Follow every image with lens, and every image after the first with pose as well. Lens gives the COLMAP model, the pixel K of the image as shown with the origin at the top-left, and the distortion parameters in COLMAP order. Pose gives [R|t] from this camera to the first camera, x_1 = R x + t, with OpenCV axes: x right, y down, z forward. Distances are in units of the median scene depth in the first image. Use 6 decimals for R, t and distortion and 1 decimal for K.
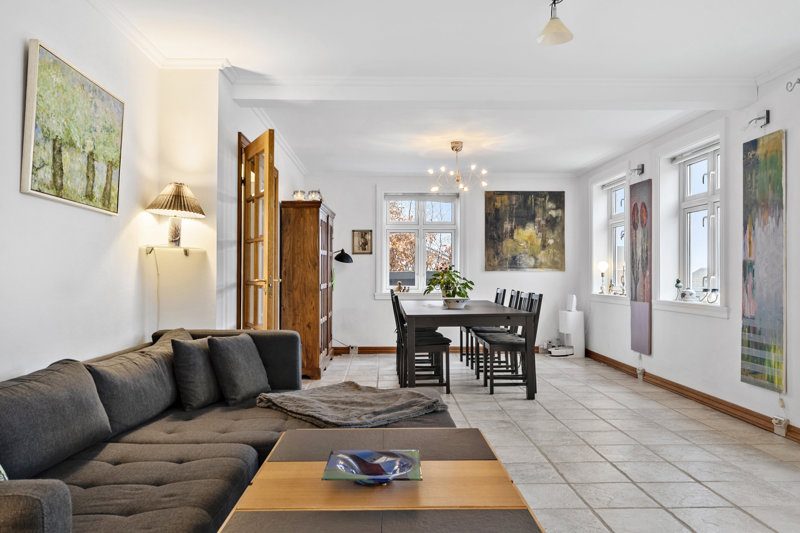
lens RADIAL K [[642.5, 0, 400.0], [0, 642.5, 266.5], [0, 0, 1]] dist [0.003560, 0.002526]
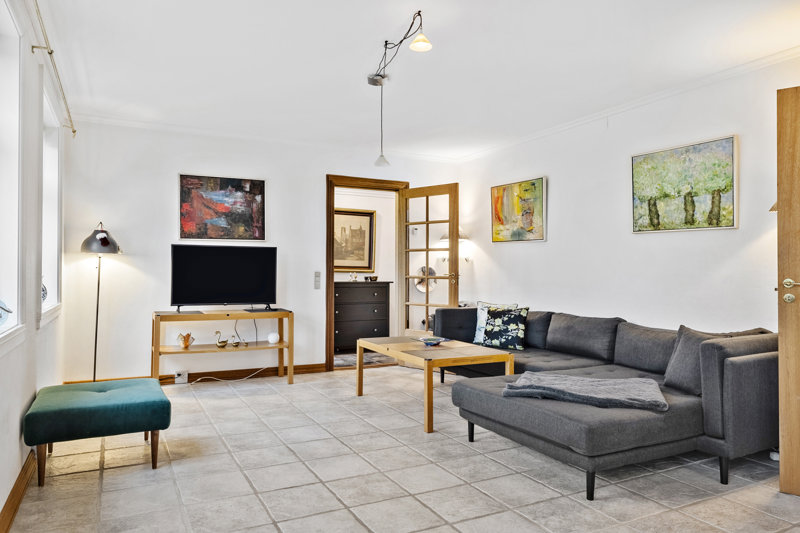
lens RADIAL K [[550.8, 0, 400.0], [0, 550.8, 266.5], [0, 0, 1]] dist [-0.000538, -0.000155]
pose [[-0.897513, -0.004902, -0.440960, 0.719866], [0.005510, 0.999735, -0.022329, 0.018861], [0.440953, -0.022470, -0.897249, 1.950711]]
